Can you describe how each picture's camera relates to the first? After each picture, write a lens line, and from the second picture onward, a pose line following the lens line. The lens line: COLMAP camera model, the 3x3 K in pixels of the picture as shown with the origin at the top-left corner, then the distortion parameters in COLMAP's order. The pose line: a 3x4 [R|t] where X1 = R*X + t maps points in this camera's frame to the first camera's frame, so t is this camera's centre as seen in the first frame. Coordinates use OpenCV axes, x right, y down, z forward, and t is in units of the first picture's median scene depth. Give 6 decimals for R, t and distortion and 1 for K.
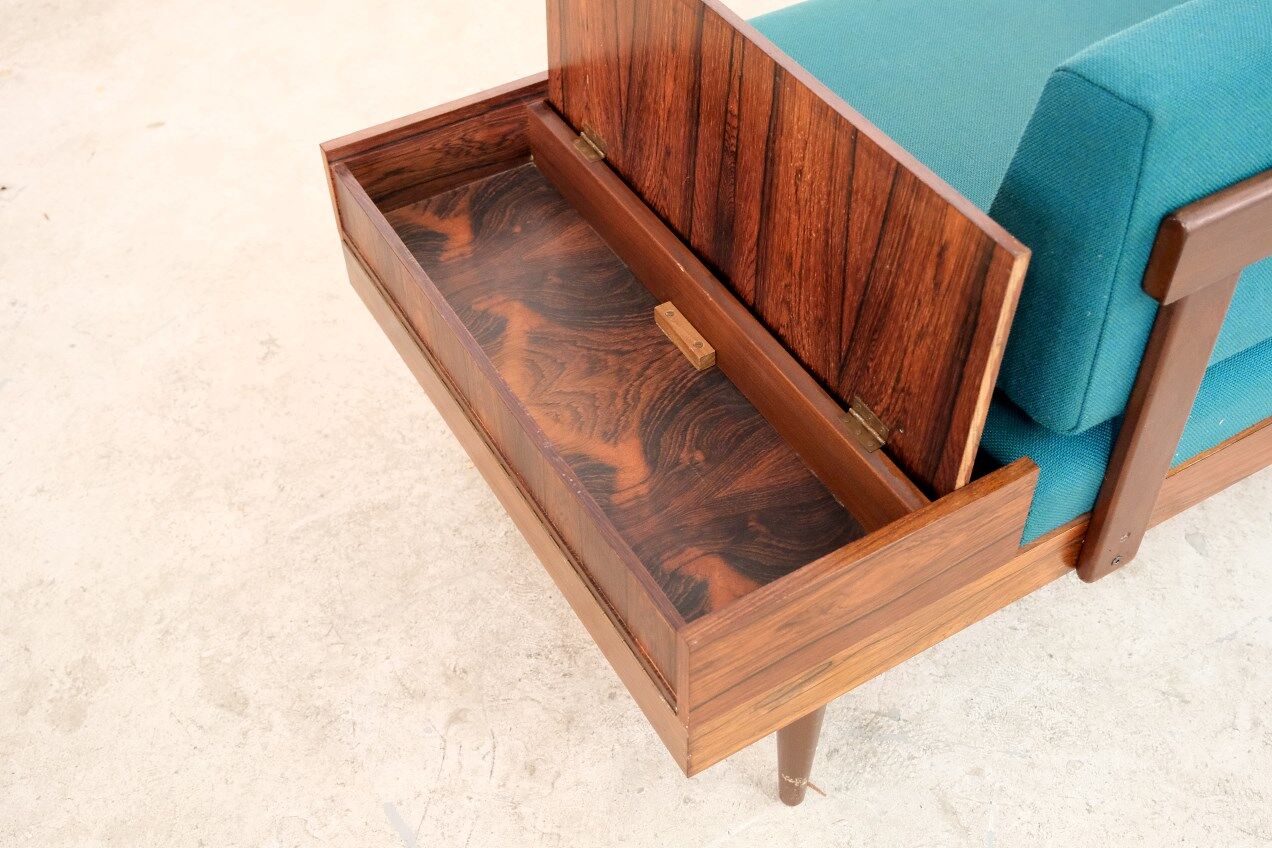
lens RADIAL K [[1421.1, 0, 631.9], [0, 1421.1, 400.1], [0, 0, 1]] dist [0.027459, 0.000000]
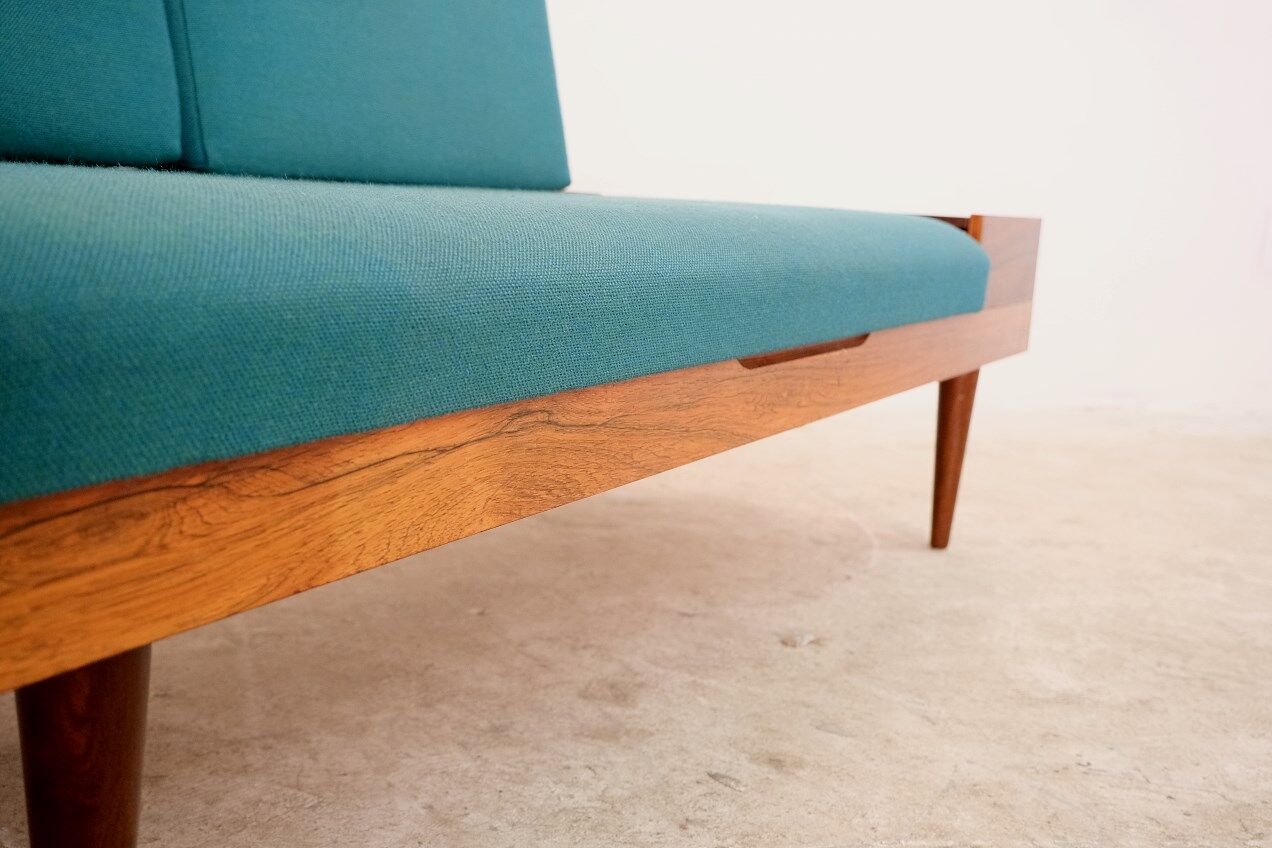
lens RADIAL K [[1407.9, 0, 638.5], [0, 1407.9, 398.9], [0, 0, 1]] dist [0.023287, 0.000000]
pose [[0.790789, -0.031604, 0.611272, -0.150841], [0.386272, 0.800456, -0.458327, 0.294316], [-0.474812, 0.598557, 0.645200, 0.523698]]
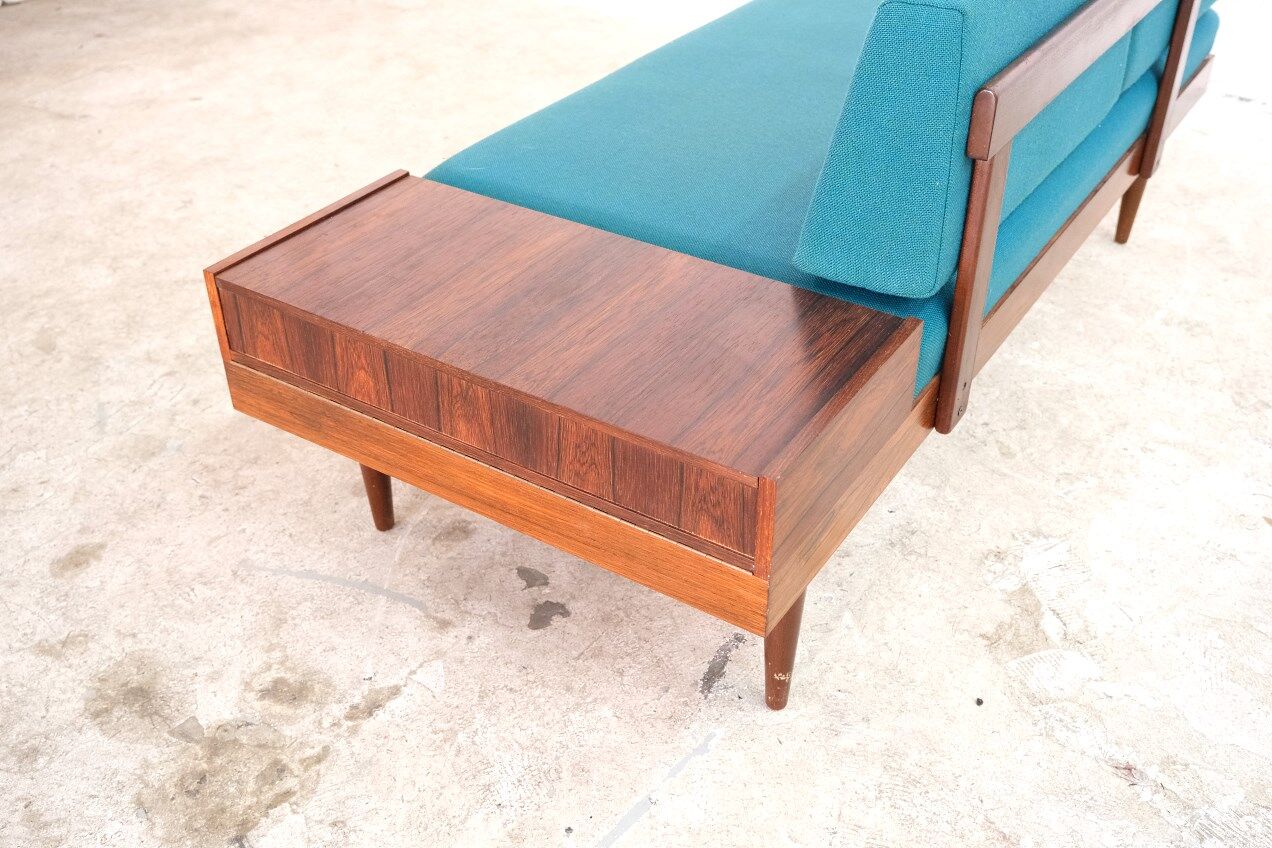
lens RADIAL K [[1304.0, 0, 638.9], [0, 1304.0, 426.5], [0, 0, 1]] dist [-0.013002, 0.000000]
pose [[0.969769, 0.154993, -0.188482, 0.651102], [-0.186666, 0.968659, -0.163875, 0.421794], [0.157175, 0.194104, 0.968308, -0.266640]]
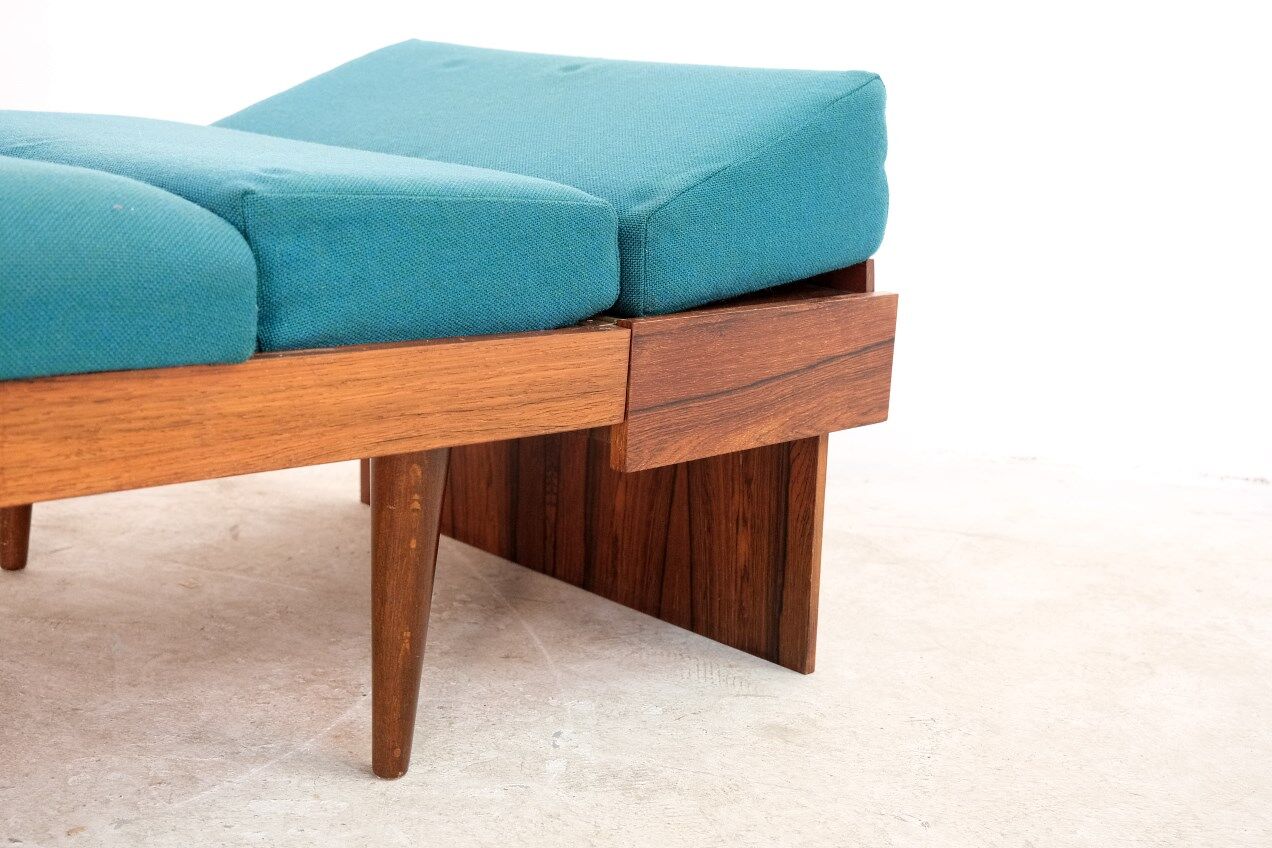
lens RADIAL K [[1726.3, 0, 631.6], [0, 1726.3, 423.3], [0, 0, 1]] dist [0.059160, 0.000000]
pose [[0.936663, 0.004893, 0.350199, 0.663827], [0.187061, 0.838346, -0.512039, 0.237991], [-0.296093, 0.545116, 0.784332, 0.493666]]
